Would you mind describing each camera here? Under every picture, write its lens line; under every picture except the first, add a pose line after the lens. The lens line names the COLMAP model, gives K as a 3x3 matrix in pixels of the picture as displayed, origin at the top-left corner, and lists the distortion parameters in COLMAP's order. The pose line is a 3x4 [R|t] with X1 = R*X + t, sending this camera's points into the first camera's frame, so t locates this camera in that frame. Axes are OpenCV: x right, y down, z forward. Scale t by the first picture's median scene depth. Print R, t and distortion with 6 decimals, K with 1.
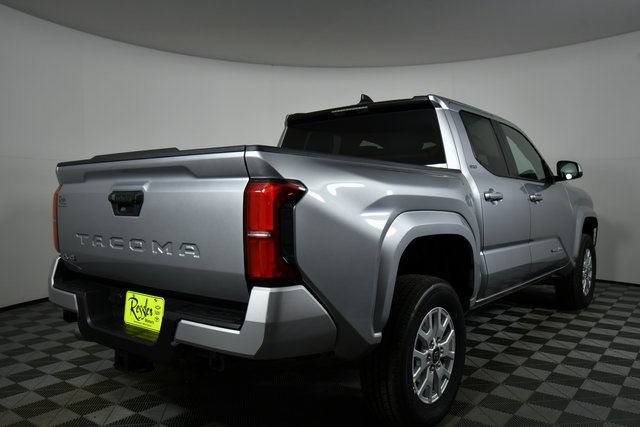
lens RADIAL K [[510.8, 0, 316.3], [0, 510.8, 209.3], [0, 0, 1]] dist [-0.005699, -0.009621]
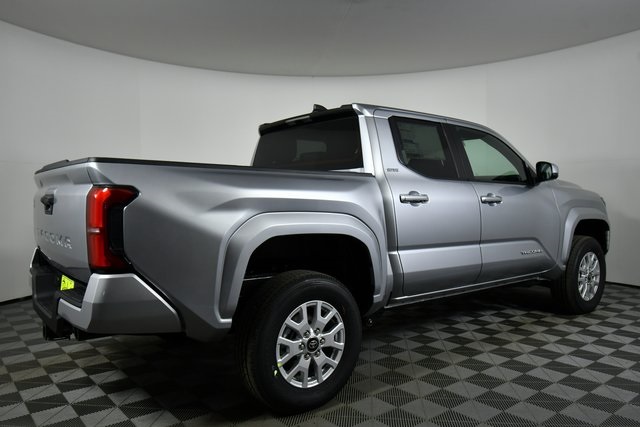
lens RADIAL K [[484.8, 0, 322.0], [0, 484.8, 209.1], [0, 0, 1]] dist [-0.011893, -0.006795]
pose [[0.975700, 0.006424, -0.219014, 0.439866], [-0.006281, 0.999979, 0.001349, -0.004826], [0.219018, 0.000059, 0.975721, -0.005327]]
